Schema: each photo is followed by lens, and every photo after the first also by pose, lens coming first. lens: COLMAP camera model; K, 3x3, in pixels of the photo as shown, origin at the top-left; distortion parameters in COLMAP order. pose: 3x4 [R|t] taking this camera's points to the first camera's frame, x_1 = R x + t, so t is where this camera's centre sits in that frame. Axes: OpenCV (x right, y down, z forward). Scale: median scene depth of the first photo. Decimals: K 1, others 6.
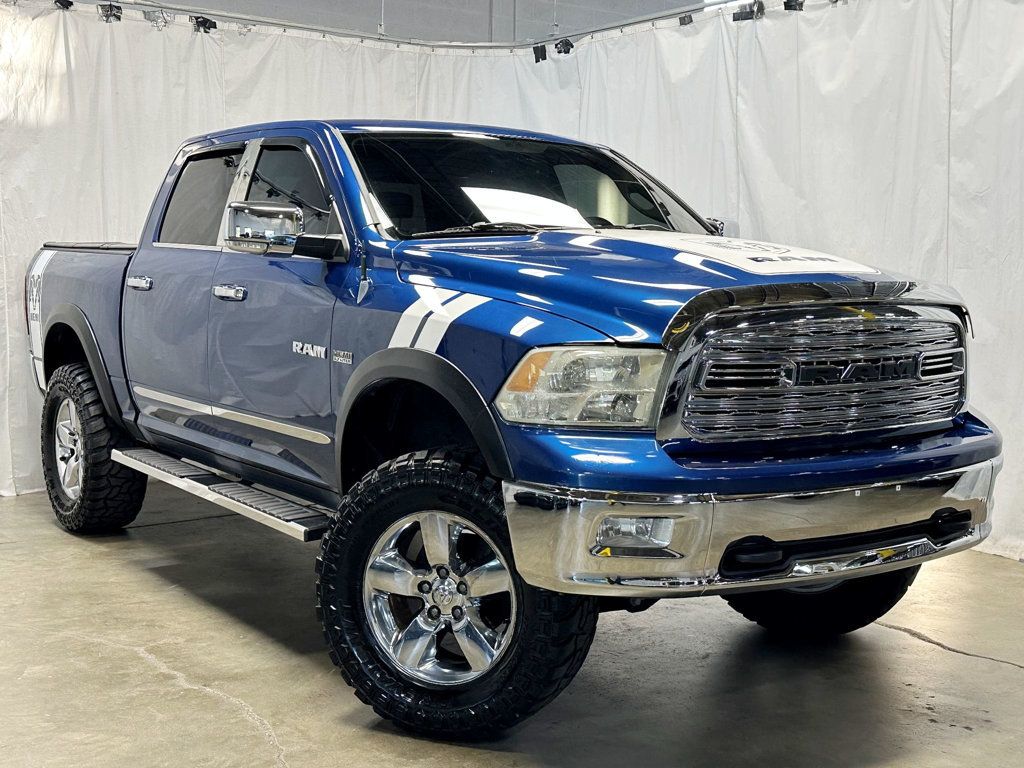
lens RADIAL K [[1309.8, 0, 528.3], [0, 1309.8, 362.3], [0, 0, 1]] dist [0.117781, 0.000000]
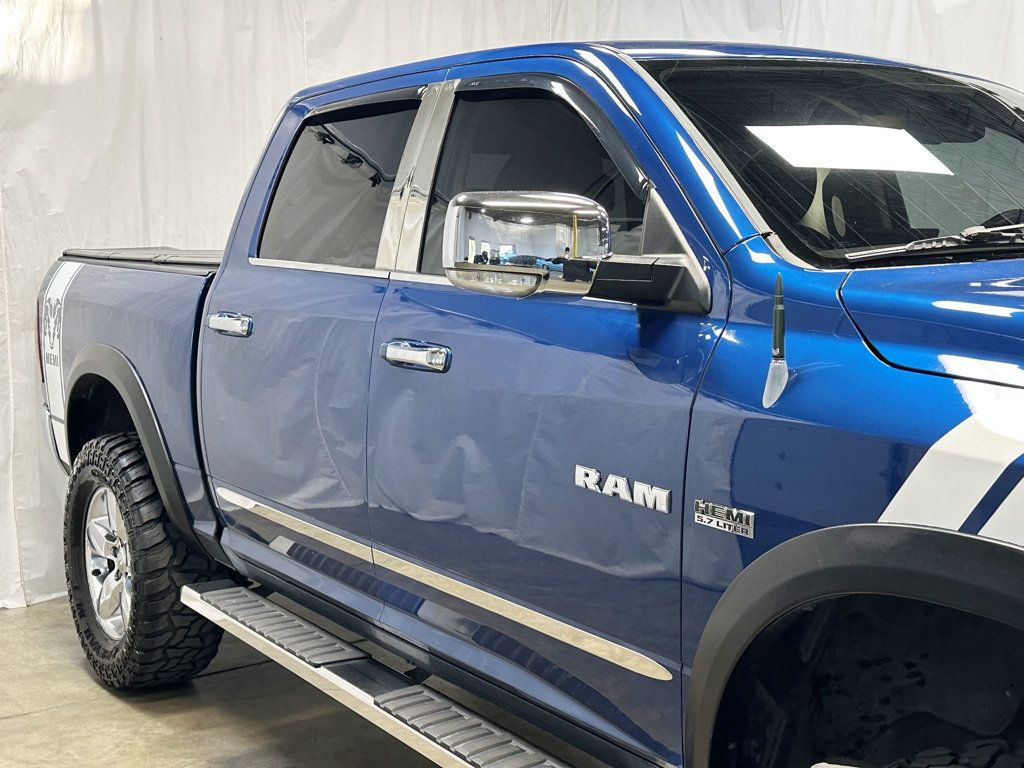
lens RADIAL K [[1309.8, 0, 515.7], [0, 1309.8, 375.8], [0, 0, 1]] dist [0.117781, 0.000000]
pose [[0.999989, -0.002541, -0.003966, -0.146912], [0.002621, 0.999790, 0.020348, -0.044823], [0.003913, -0.020358, 0.999785, 0.359118]]
